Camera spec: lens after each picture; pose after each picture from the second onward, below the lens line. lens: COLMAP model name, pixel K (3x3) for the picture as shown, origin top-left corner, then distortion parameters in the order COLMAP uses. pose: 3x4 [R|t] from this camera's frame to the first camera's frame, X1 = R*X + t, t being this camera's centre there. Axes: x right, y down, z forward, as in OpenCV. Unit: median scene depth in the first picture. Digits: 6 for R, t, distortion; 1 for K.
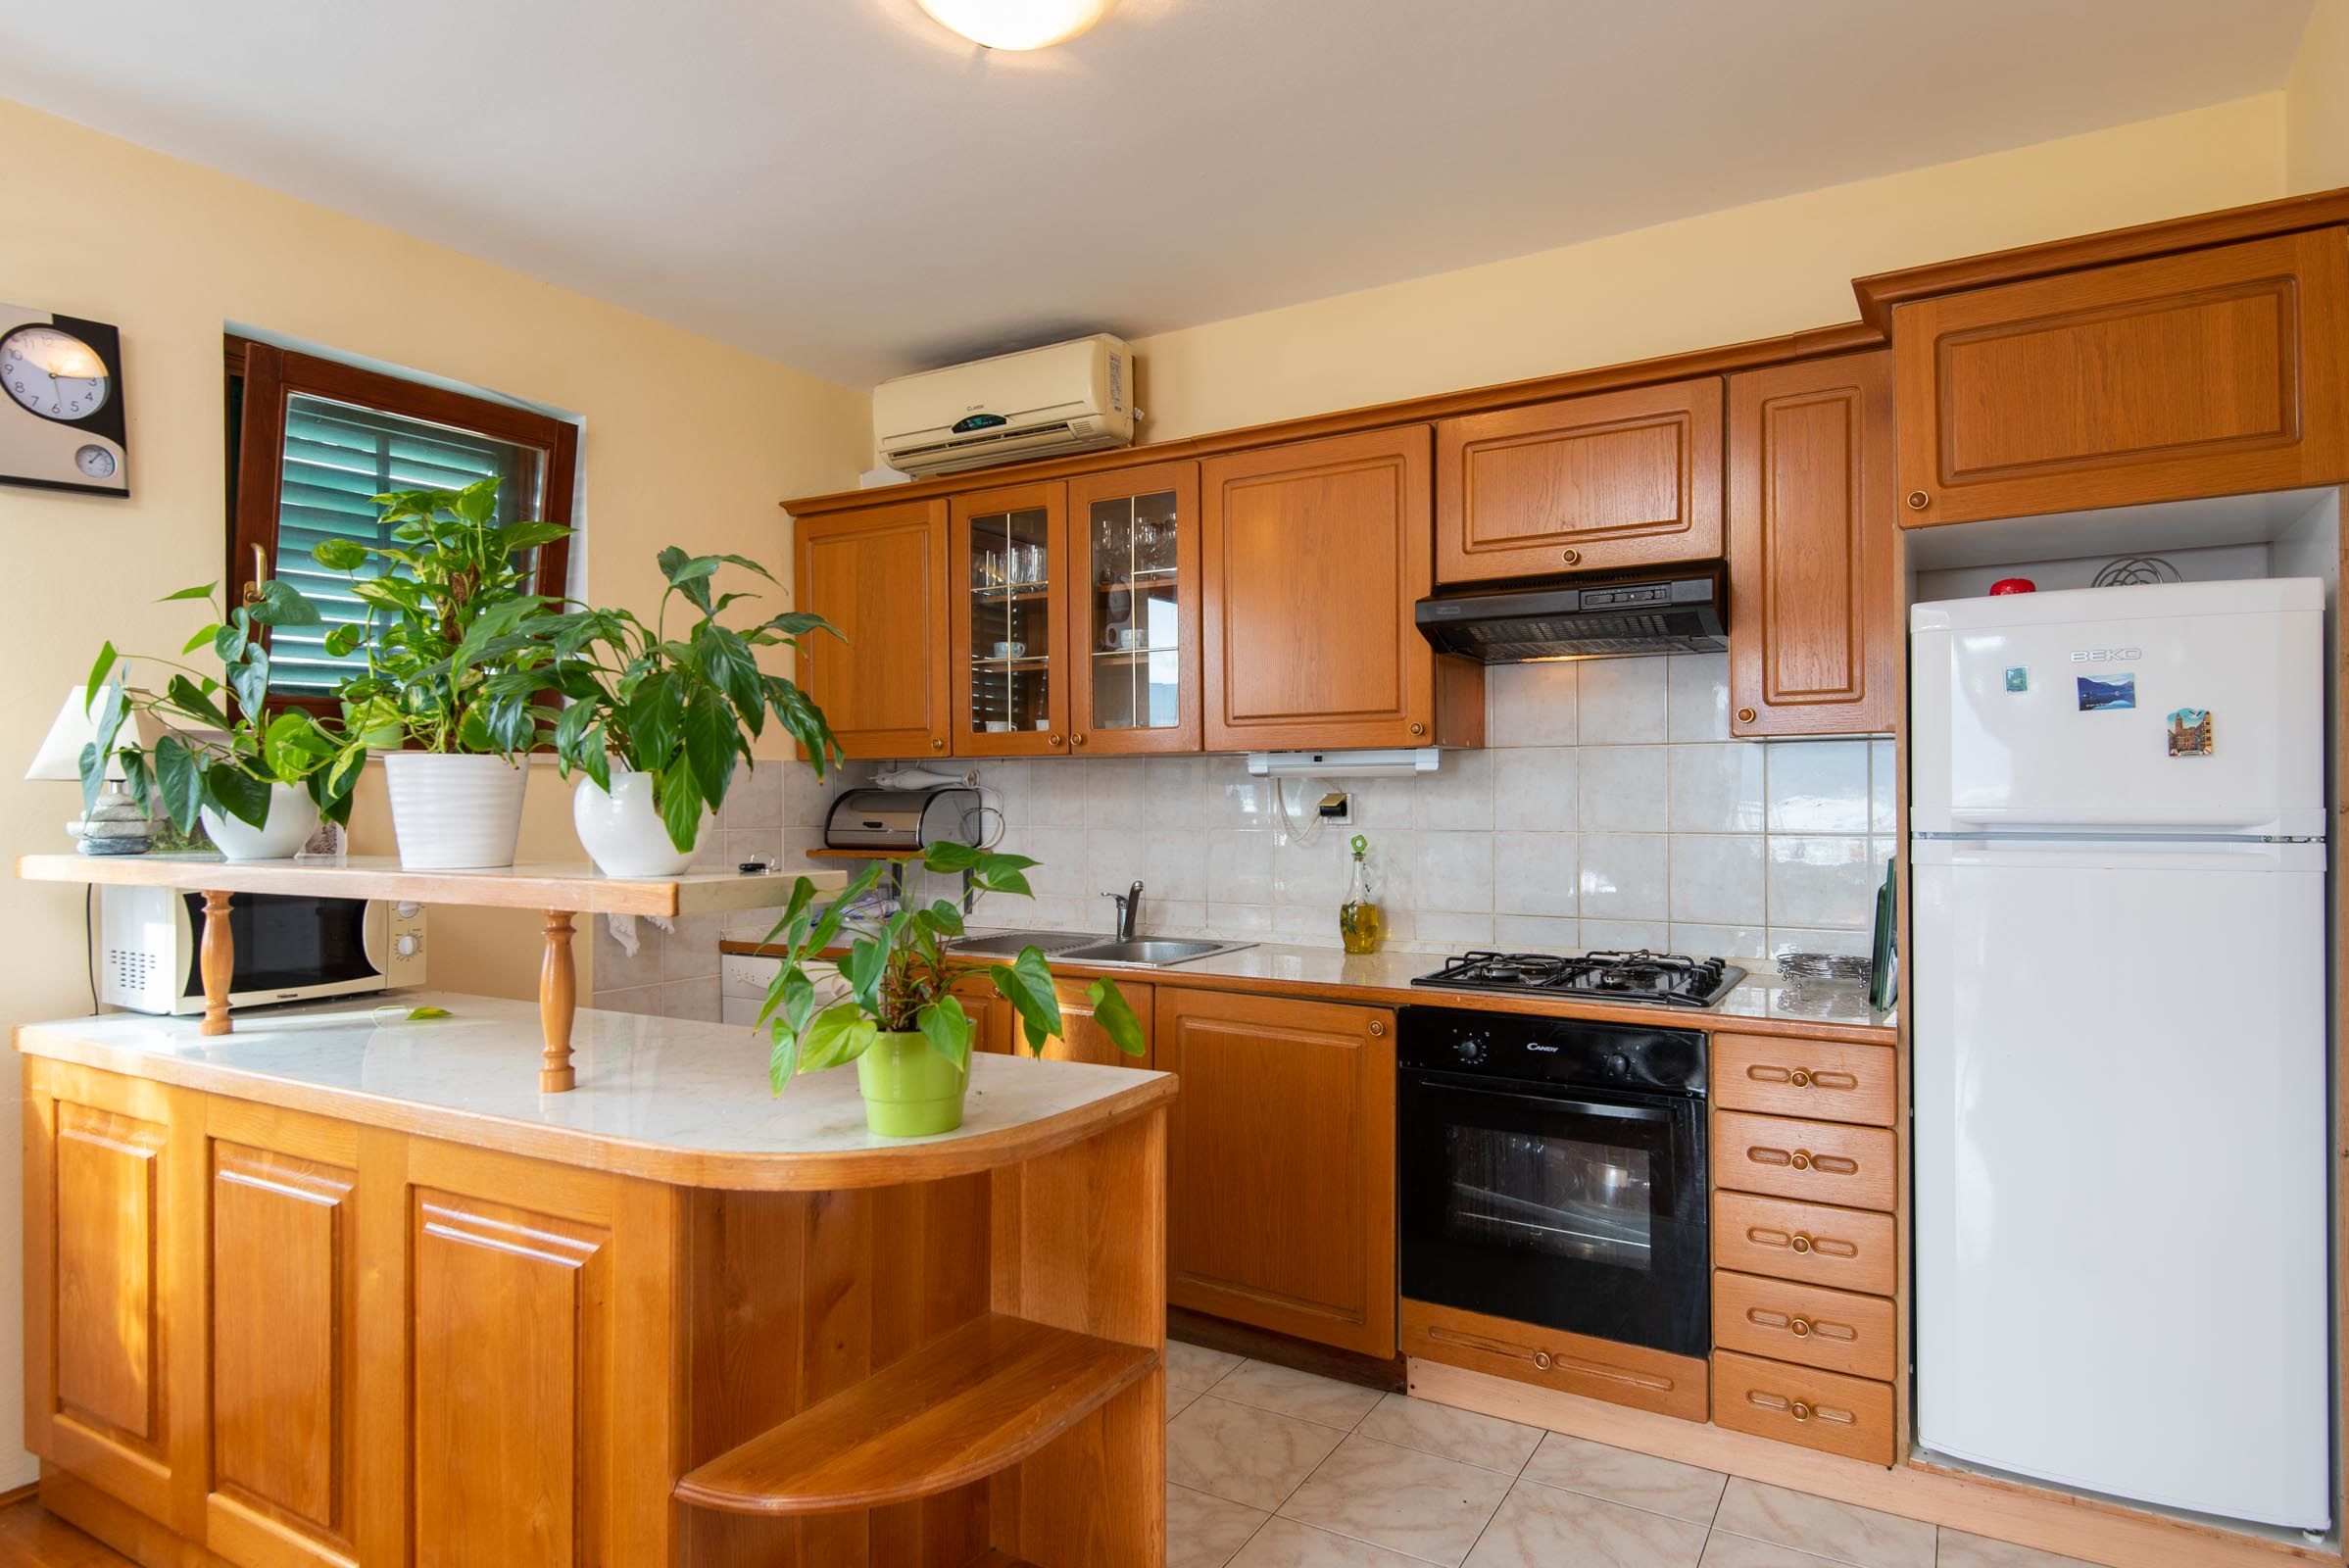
lens RADIAL K [[1314.7, 0, 1179.2], [0, 1314.7, 796.1], [0, 0, 1]] dist [0.026297, -0.000222]
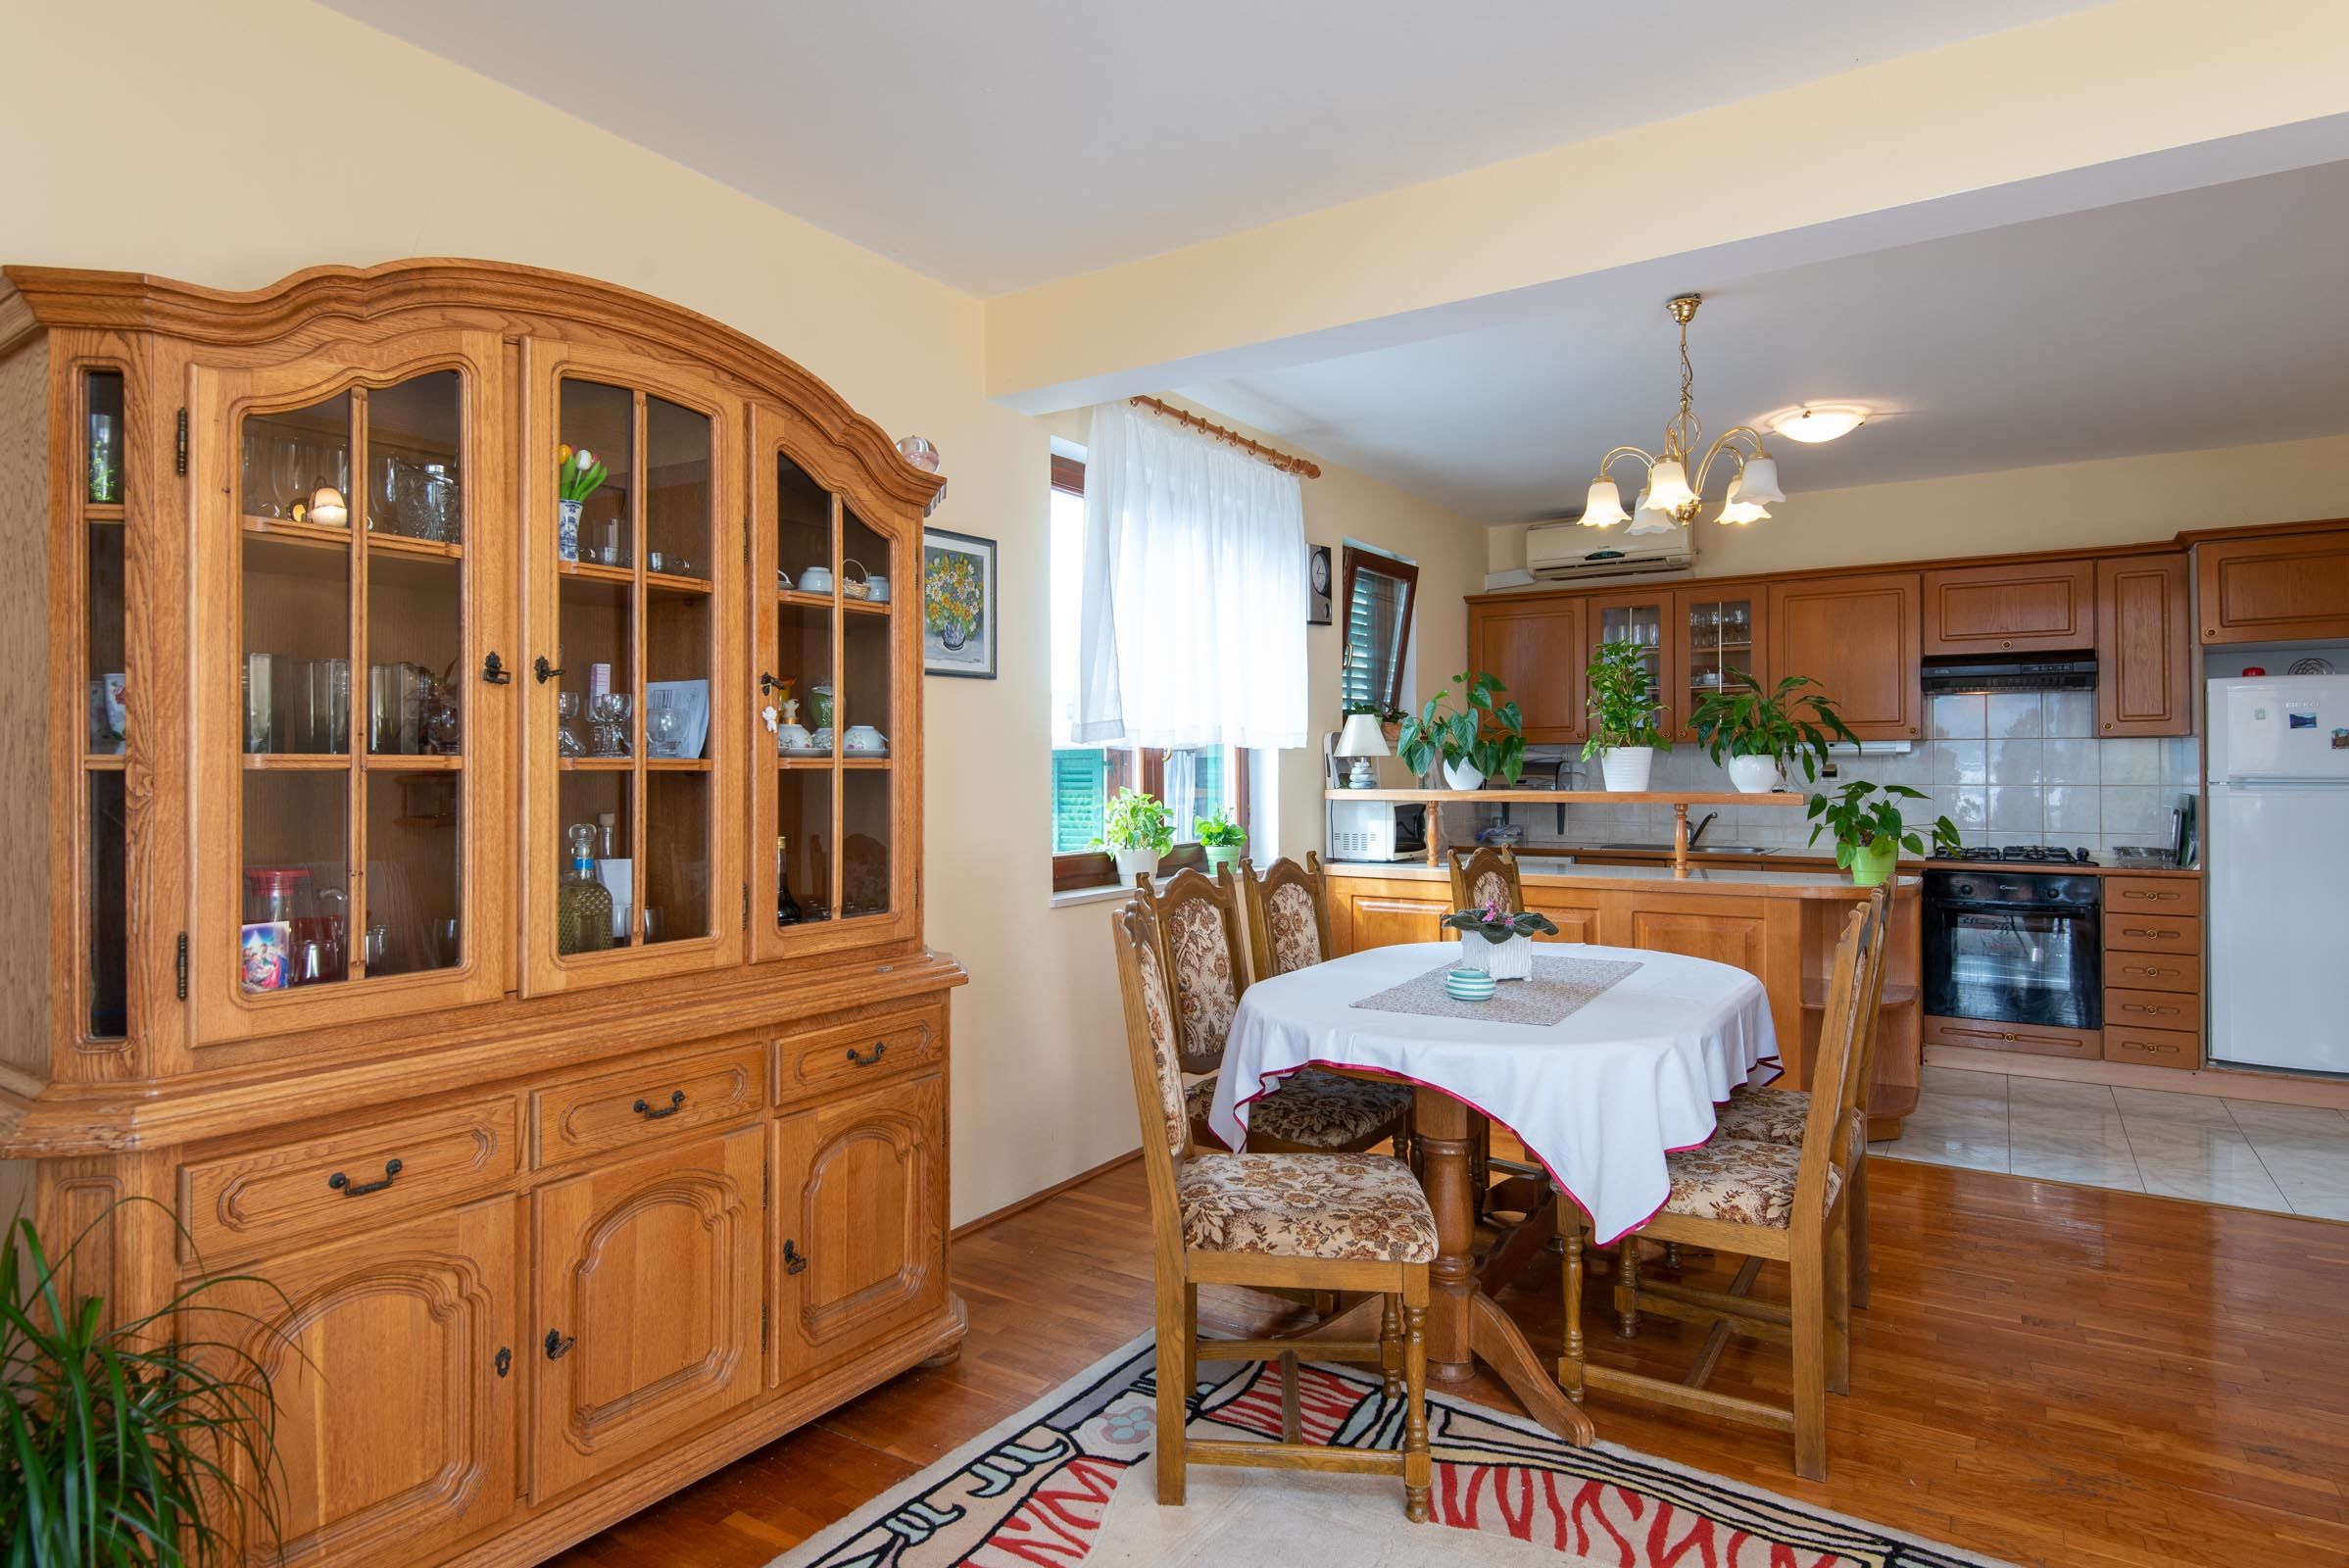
lens RADIAL K [[1256.3, 0, 1170.8], [0, 1256.3, 761.1], [0, 0, 1]] dist [0.000272, -0.001390]
pose [[0.998571, 0.001594, -0.053426, -0.958846], [-0.001978, 0.999973, -0.007142, 0.010152], [0.053413, 0.007237, 0.998546, -1.068410]]
